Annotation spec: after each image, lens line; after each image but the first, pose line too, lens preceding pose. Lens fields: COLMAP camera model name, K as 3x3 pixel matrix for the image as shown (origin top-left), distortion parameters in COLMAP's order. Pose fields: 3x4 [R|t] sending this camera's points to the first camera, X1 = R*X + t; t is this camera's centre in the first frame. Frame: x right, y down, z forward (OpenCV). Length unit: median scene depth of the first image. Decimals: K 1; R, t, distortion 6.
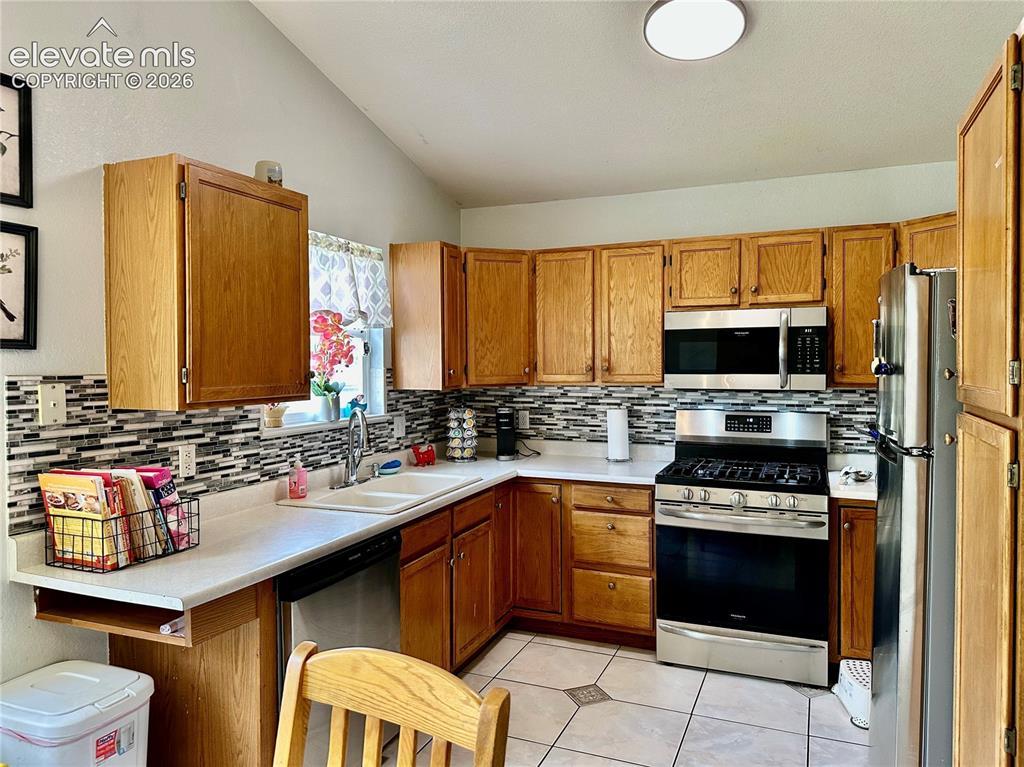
lens RADIAL K [[711.7, 0, 510.8], [0, 711.7, 377.8], [0, 0, 1]] dist [0.035097, -0.028312]
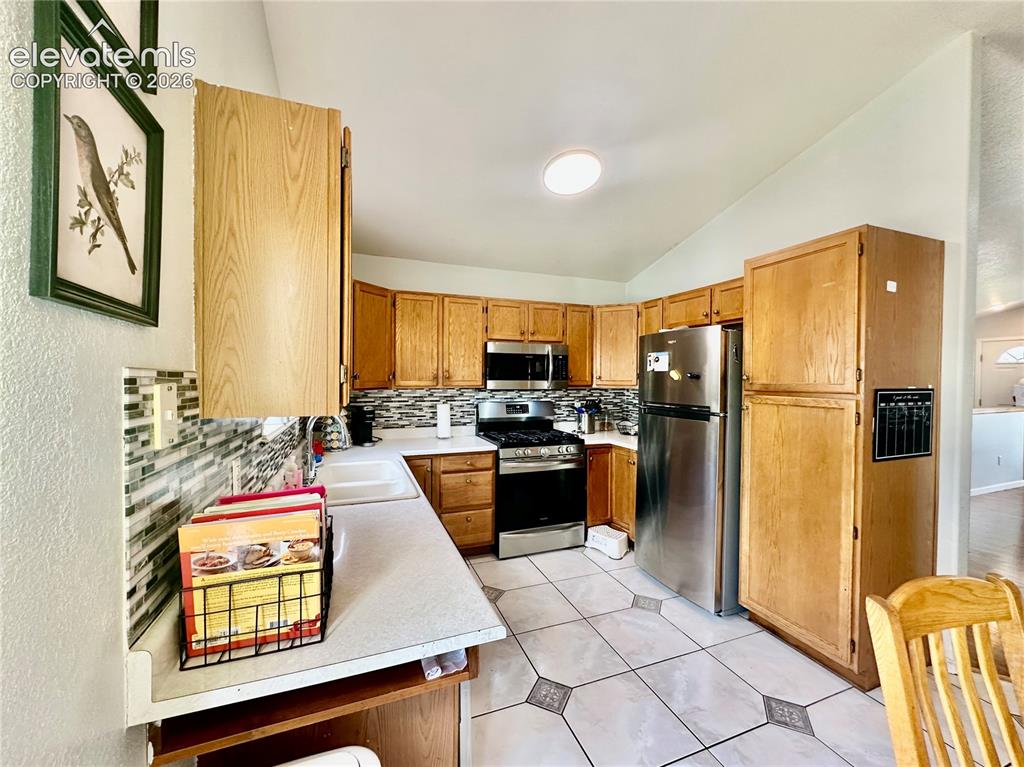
lens RADIAL K [[410.1, 0, 510.4], [0, 410.1, 382.7], [0, 0, 1]] dist [-0.002791, -0.000464]
pose [[0.712013, 0.000208, 0.702166, -0.407972], [0.007180, 0.999946, -0.007576, 0.007793], [-0.702130, 0.010436, 0.711973, 0.318955]]
